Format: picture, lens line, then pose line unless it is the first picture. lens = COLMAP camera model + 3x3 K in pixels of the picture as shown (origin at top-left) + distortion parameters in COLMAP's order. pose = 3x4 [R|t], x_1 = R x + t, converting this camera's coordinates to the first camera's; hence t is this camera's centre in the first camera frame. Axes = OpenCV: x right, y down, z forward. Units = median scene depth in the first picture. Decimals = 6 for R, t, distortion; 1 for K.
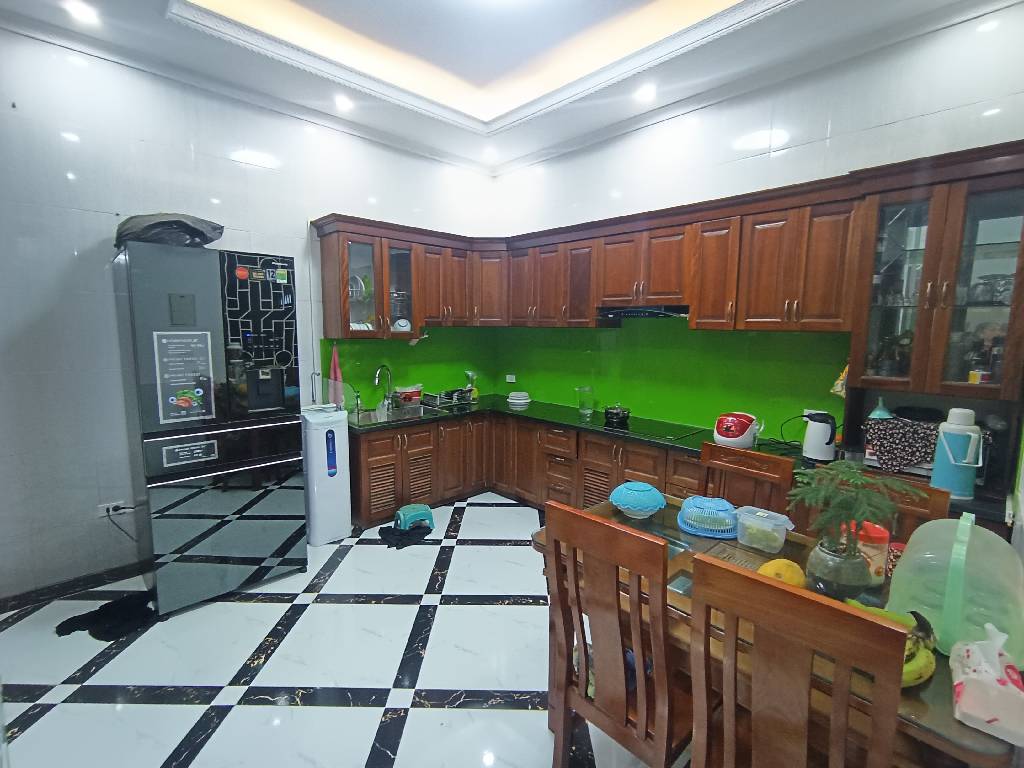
lens RADIAL K [[464.9, 0, 512.0], [0, 464.9, 384.0], [0, 0, 1]] dist [-0.005543, 0.000176]
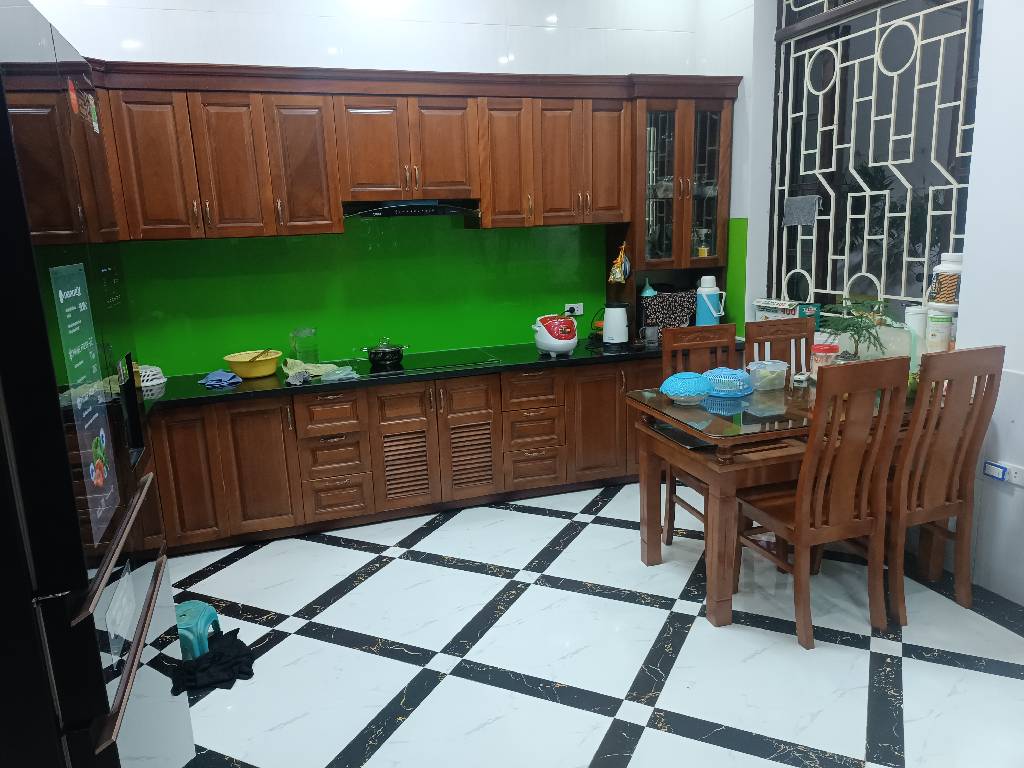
lens RADIAL K [[727.0, 0, 512.0], [0, 727.0, 384.0], [0, 0, 1]] dist [0.002577, 0.002570]
pose [[0.435416, -0.212815, 0.874713, -0.804402], [0.157055, 0.974712, 0.158966, -0.044272], [-0.886423, 0.068162, 0.457829, 0.380175]]
